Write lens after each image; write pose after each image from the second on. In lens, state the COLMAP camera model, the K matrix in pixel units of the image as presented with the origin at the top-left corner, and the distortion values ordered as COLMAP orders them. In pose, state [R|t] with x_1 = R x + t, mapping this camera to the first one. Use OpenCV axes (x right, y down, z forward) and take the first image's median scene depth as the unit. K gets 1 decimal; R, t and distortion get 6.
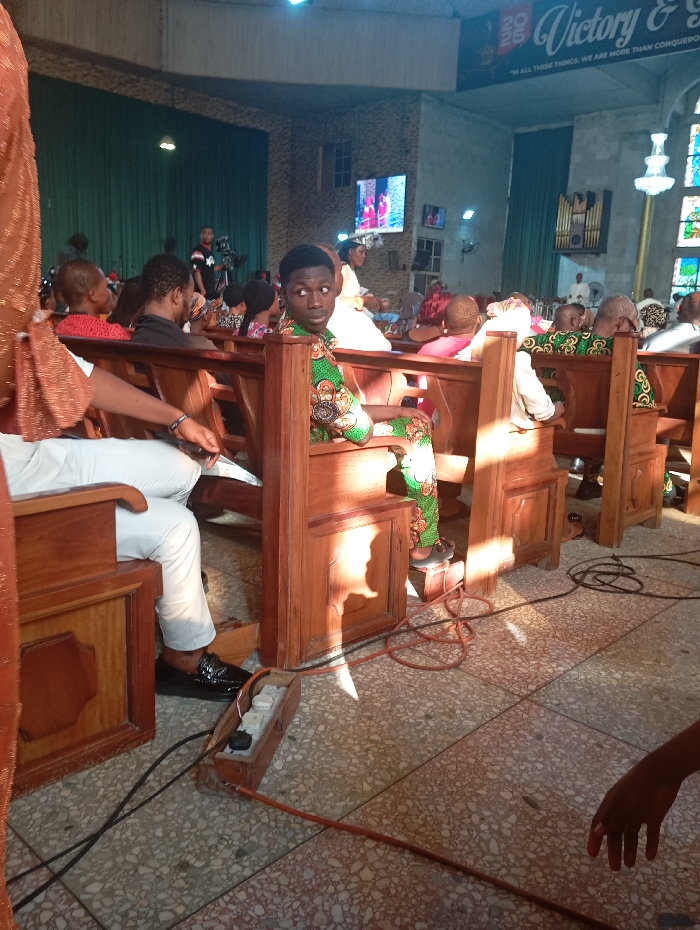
lens RADIAL K [[762.9, 0, 350.0], [0, 762.9, 465.0], [0, 0, 1]] dist [0.091618, -0.179040]
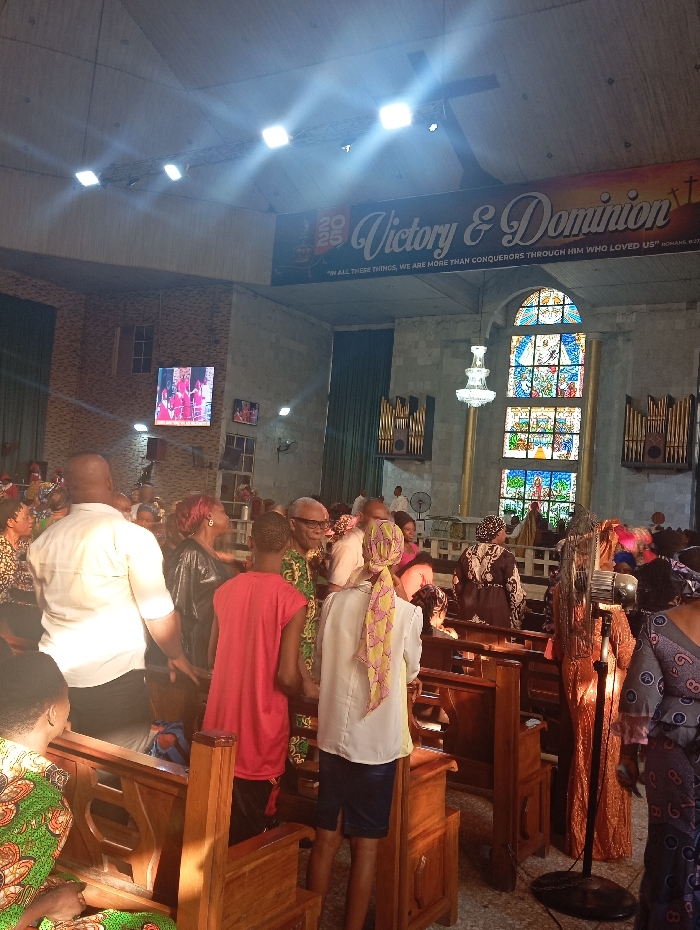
lens RADIAL K [[888.7, 0, 350.0], [0, 888.7, 465.0], [0, 0, 1]] dist [0.080756, -0.143310]
pose [[0.976723, 0.042133, 0.210327, 0.150552], [0.008138, 0.972535, -0.232614, -0.256345], [-0.214351, 0.228911, 0.949554, 0.110387]]
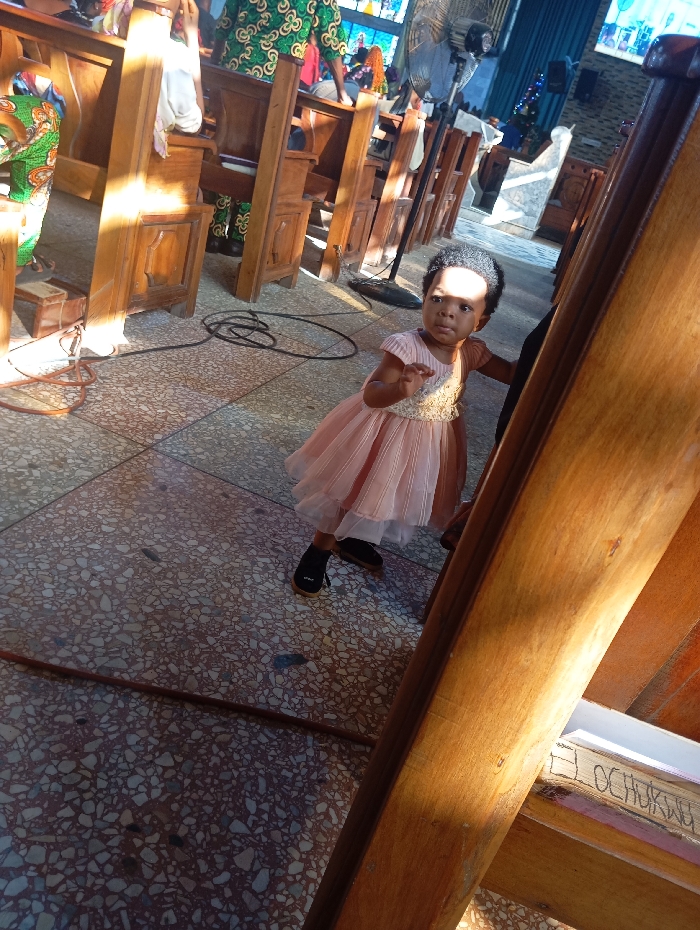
lens RADIAL K [[762.9, 0, 350.0], [0, 762.9, 465.0], [0, 0, 1]] dist [0.091618, -0.179040]
pose [[0.884259, 0.010331, 0.466882, 0.012373], [-0.151761, 0.951849, 0.266368, 0.040339], [-0.441649, -0.306393, 0.843249, 0.112215]]
